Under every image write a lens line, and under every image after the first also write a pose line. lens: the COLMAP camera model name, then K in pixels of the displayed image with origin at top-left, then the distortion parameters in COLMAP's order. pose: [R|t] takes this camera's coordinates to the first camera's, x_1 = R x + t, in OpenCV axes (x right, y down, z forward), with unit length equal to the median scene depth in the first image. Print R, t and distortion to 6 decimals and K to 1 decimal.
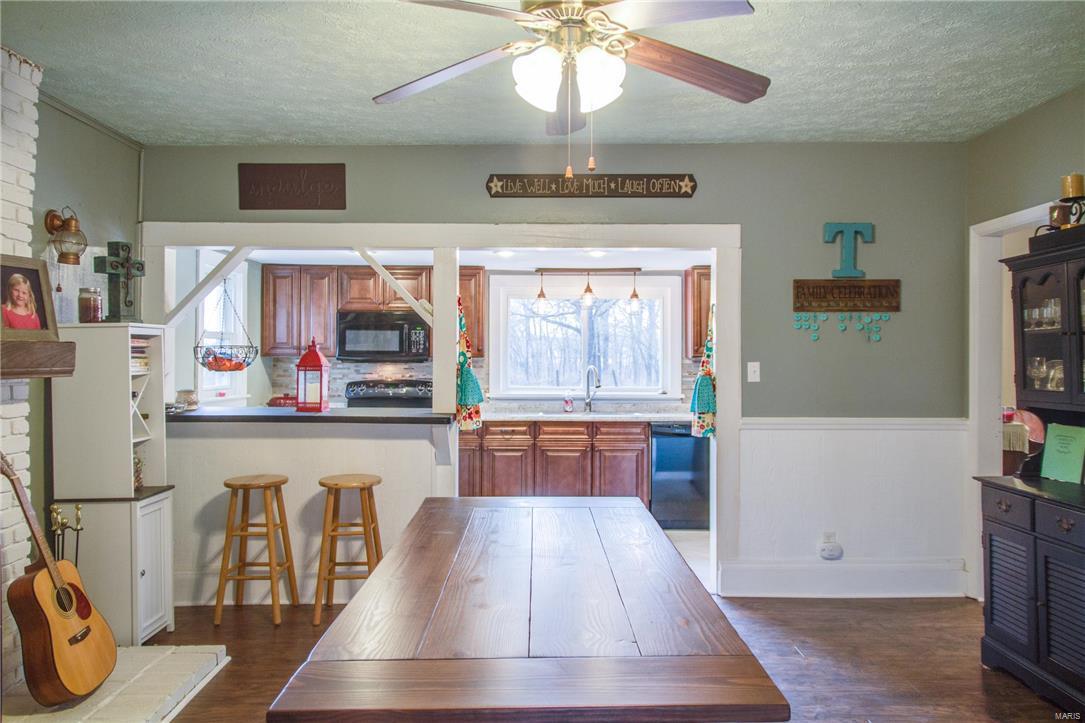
lens RADIAL K [[819.2, 0, 542.5], [0, 819.2, 361.5], [0, 0, 1]] dist [0.004995, -0.004256]
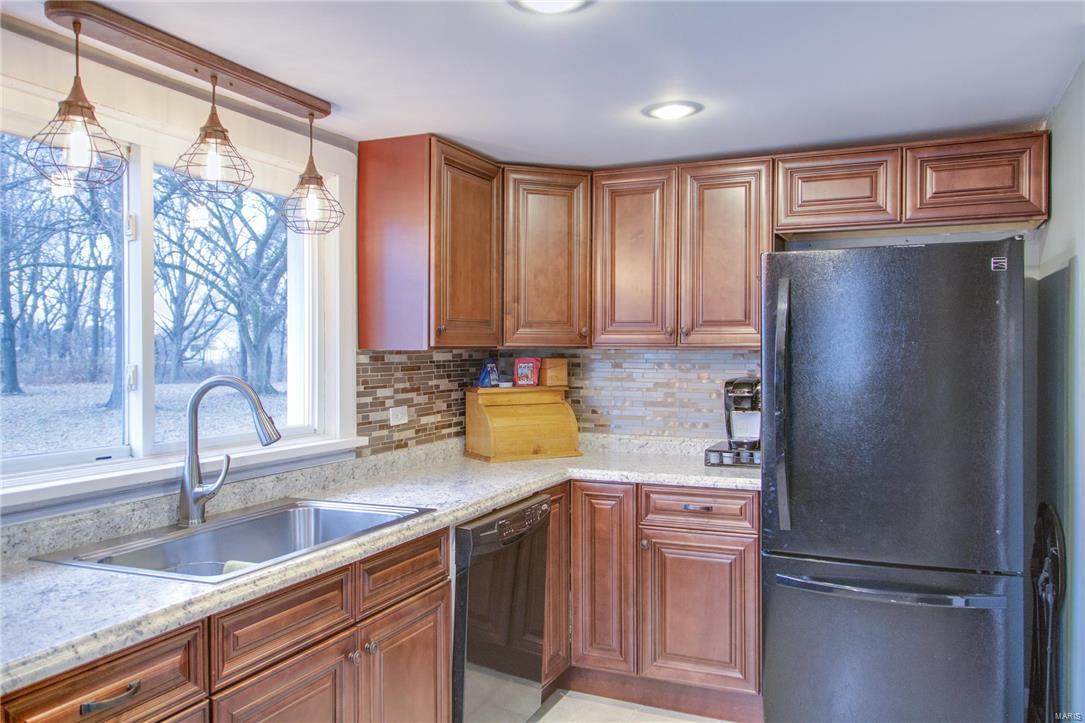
lens RADIAL K [[819.2, 0, 542.5], [0, 819.2, 361.5], [0, 0, 1]] dist [0.004995, -0.004256]
pose [[0.424258, -0.015391, 0.905411, -0.172170], [0.001424, 0.999866, 0.016329, -0.005331], [-0.905540, -0.005639, 0.424223, 0.754986]]
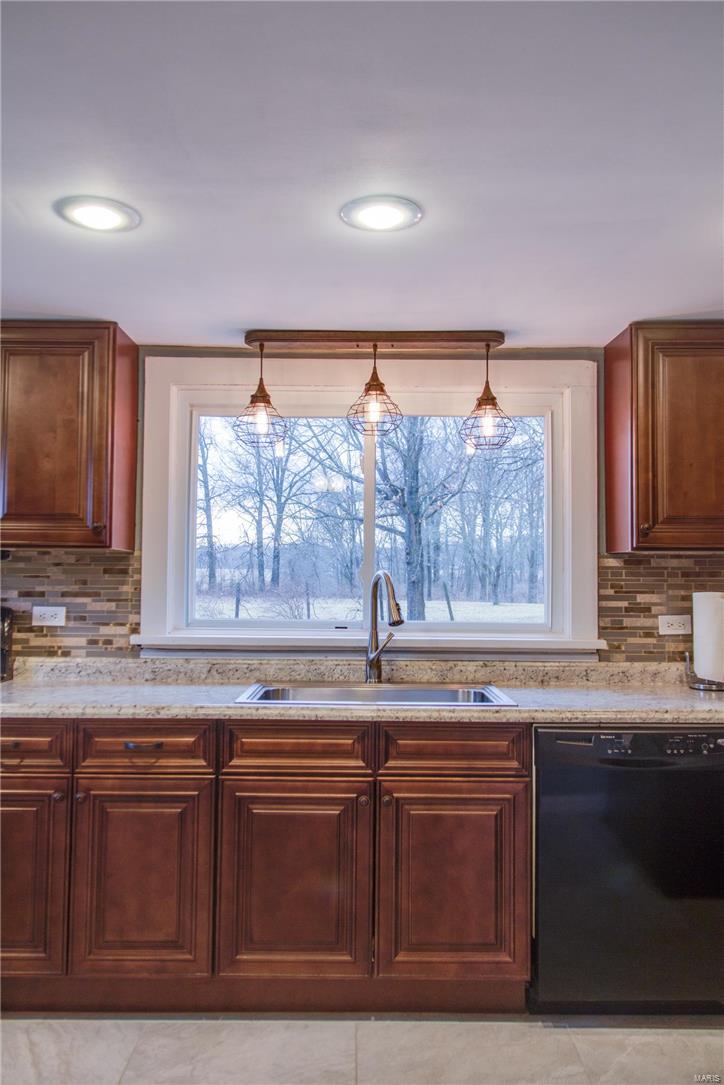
lens RADIAL K [[819.2, 0, 362.0], [0, 819.2, 542.5], [0, 0, 1]] dist [0.004995, -0.004256]
pose [[0.999881, 0.004381, -0.014824, 0.056011], [-0.004929, 0.999299, -0.037117, 0.006452], [0.014651, 0.037186, 0.999201, 0.591125]]
